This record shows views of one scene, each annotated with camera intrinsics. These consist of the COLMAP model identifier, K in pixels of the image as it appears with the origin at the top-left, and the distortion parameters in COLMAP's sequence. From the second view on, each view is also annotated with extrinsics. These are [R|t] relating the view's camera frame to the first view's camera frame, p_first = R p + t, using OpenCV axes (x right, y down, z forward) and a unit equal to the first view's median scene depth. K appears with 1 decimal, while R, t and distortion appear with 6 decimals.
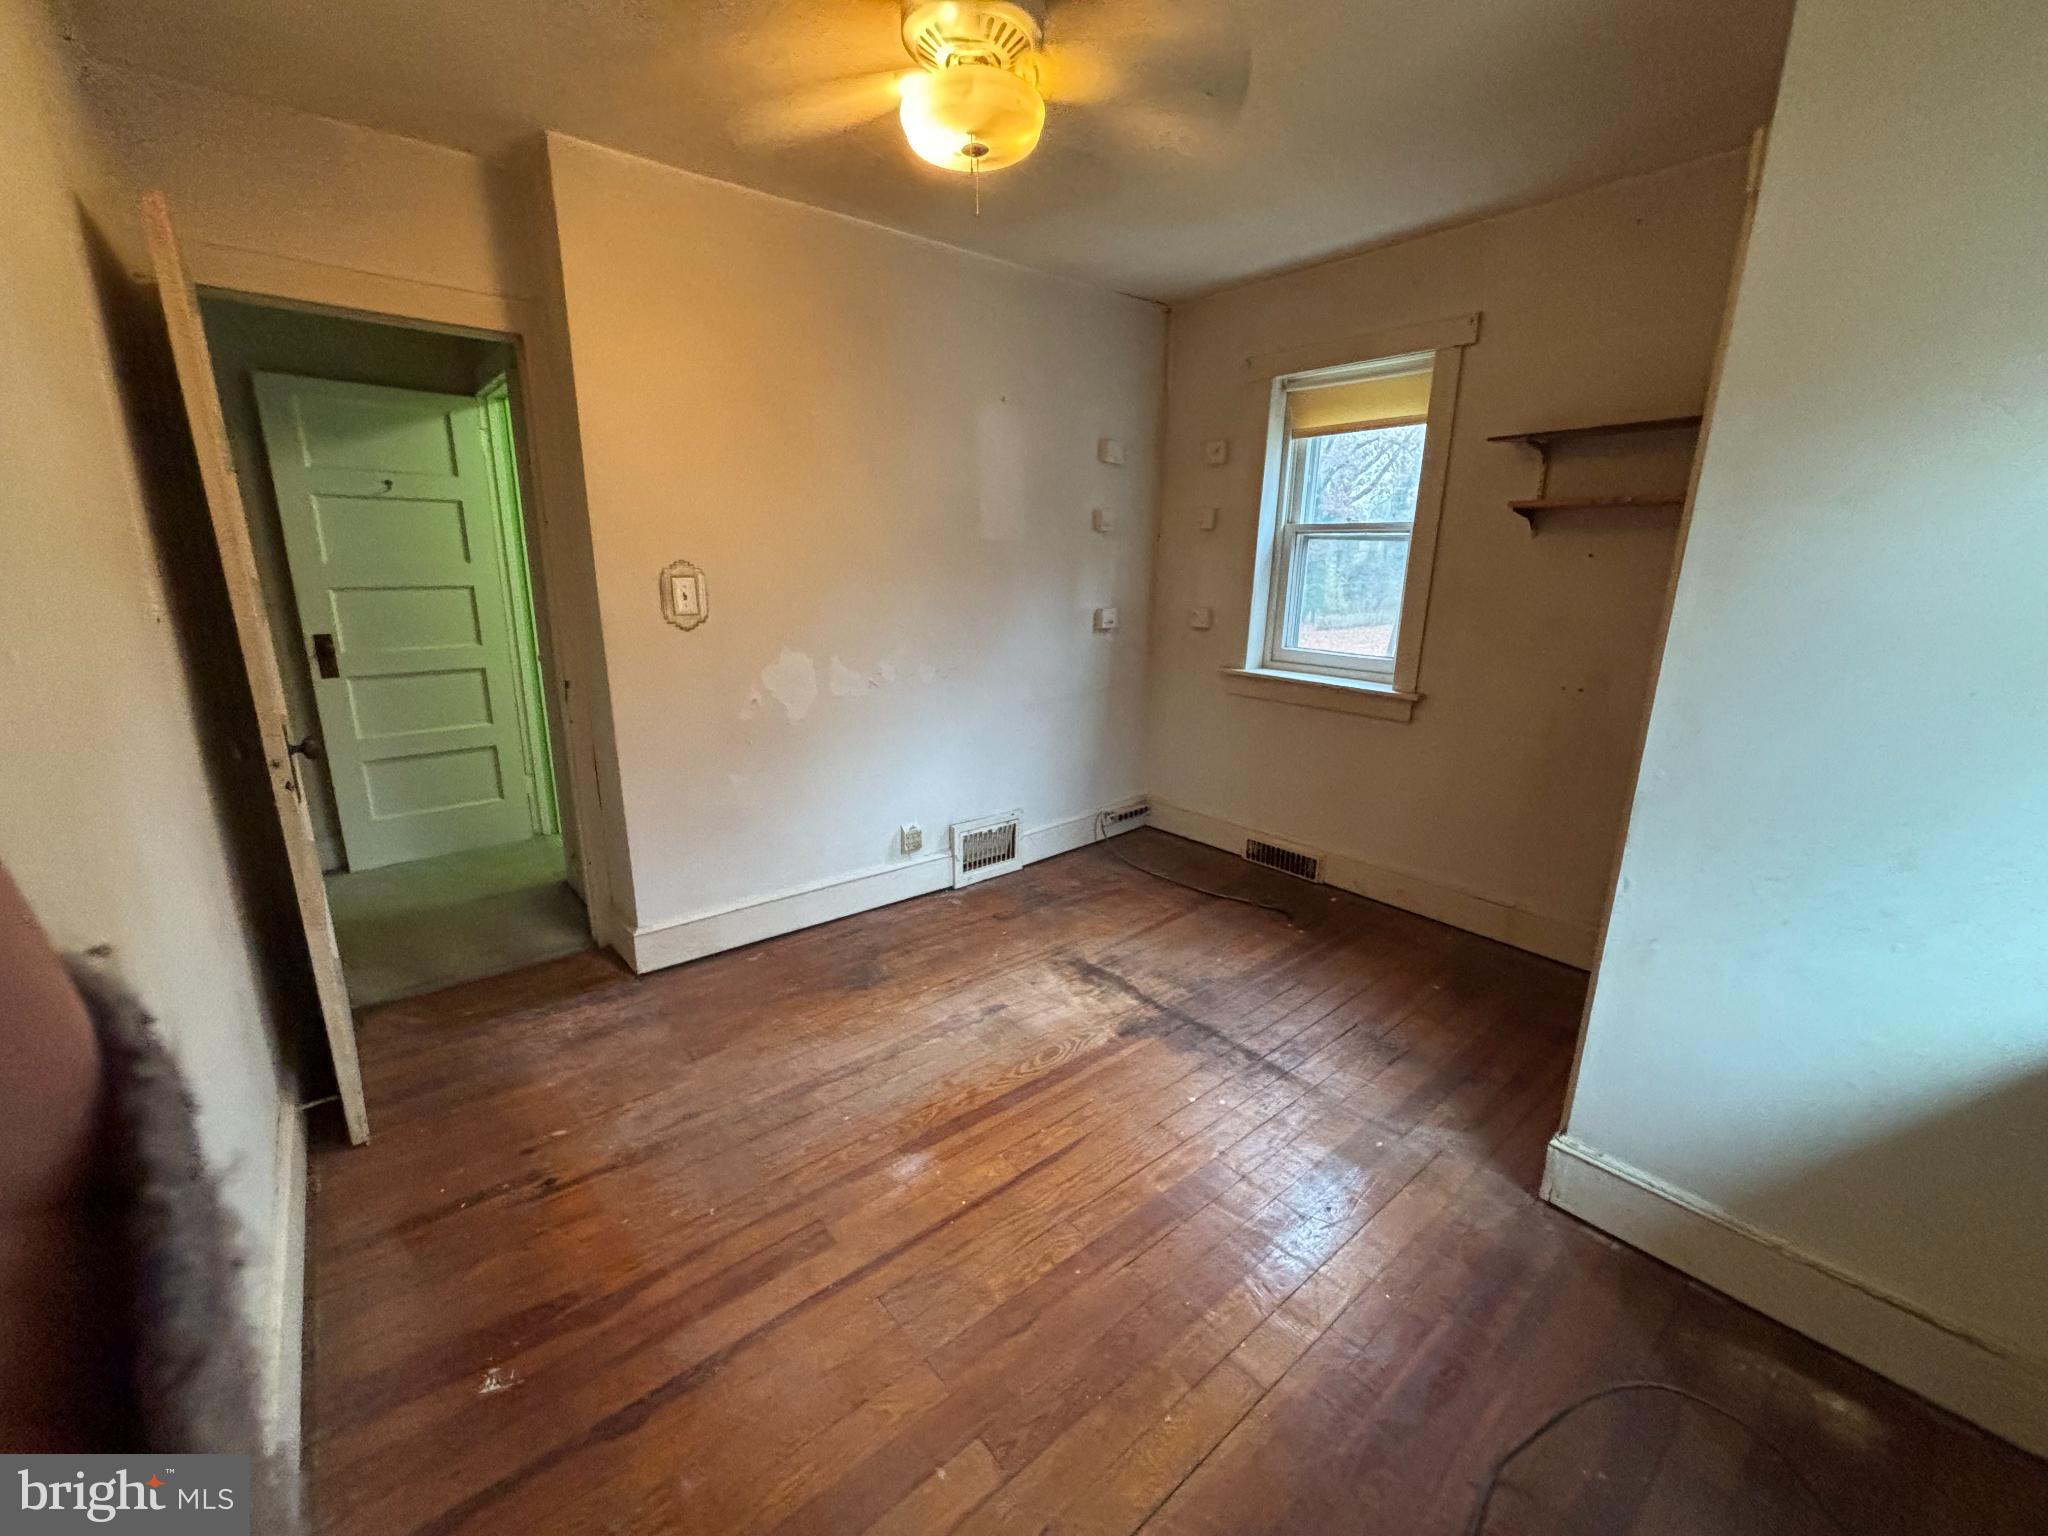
lens RADIAL K [[827.8, 0, 1017.8], [0, 827.8, 767.3], [0, 0, 1]] dist [0.000561, -0.000623]
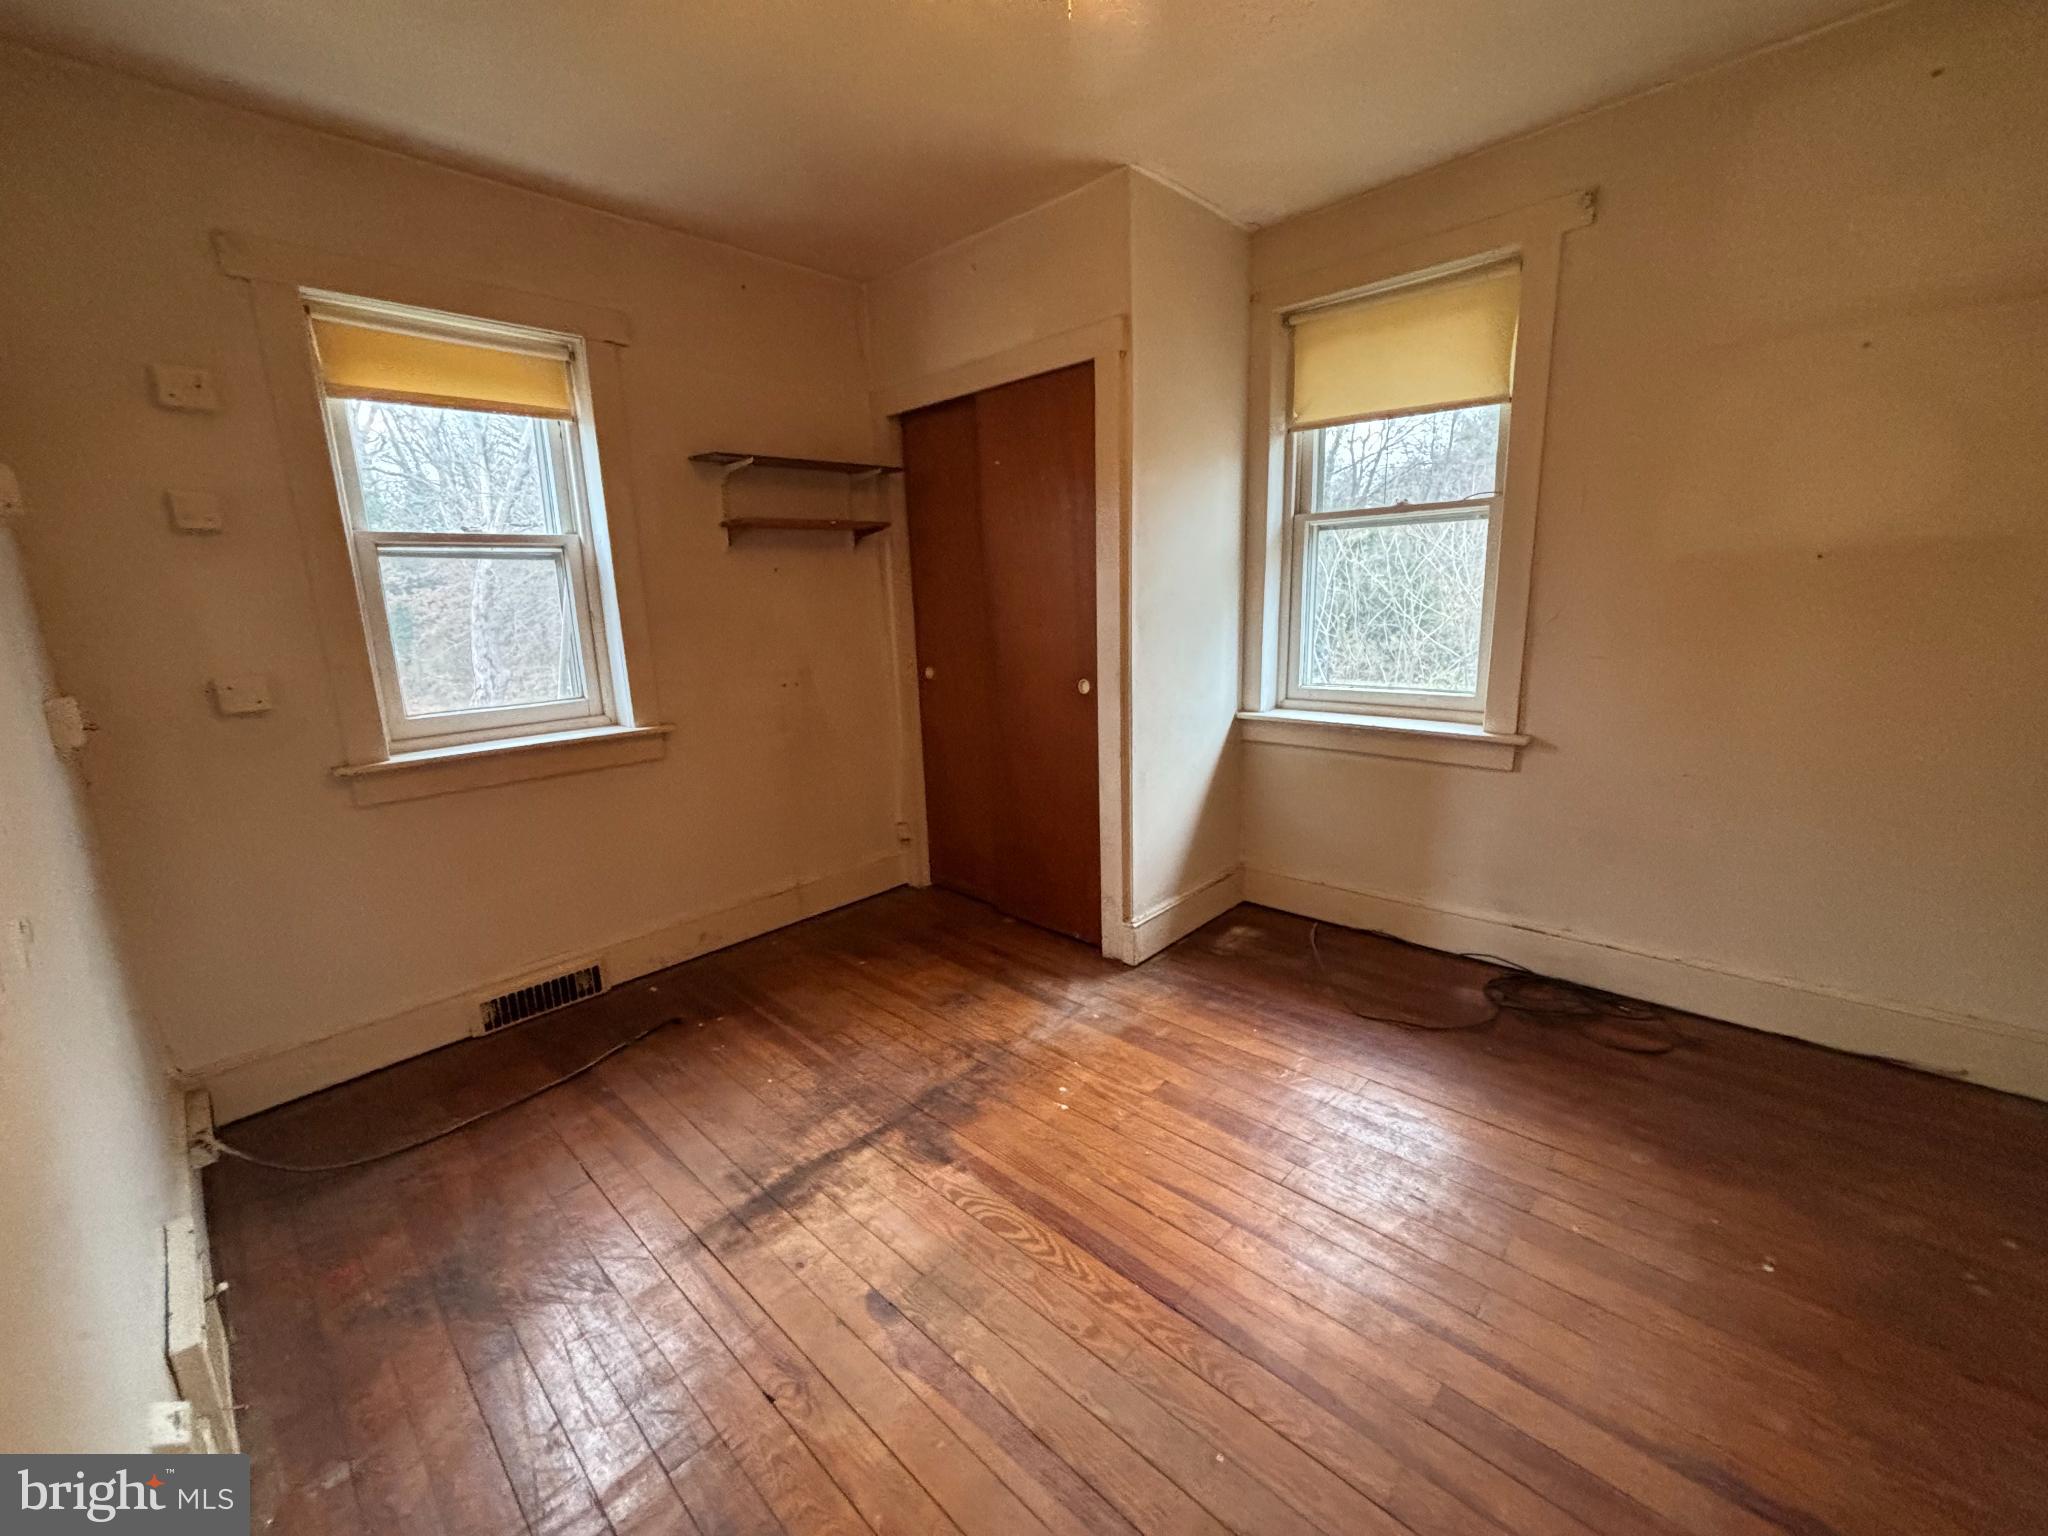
lens RADIAL K [[827.8, 0, 1017.8], [0, 827.8, 767.3], [0, 0, 1]] dist [0.000561, -0.000623]
pose [[-0.116675, -0.218520, 0.968832, -0.517301], [0.284252, 0.927340, 0.243394, -0.178510], [-0.951624, 0.303790, -0.046082, 0.797315]]
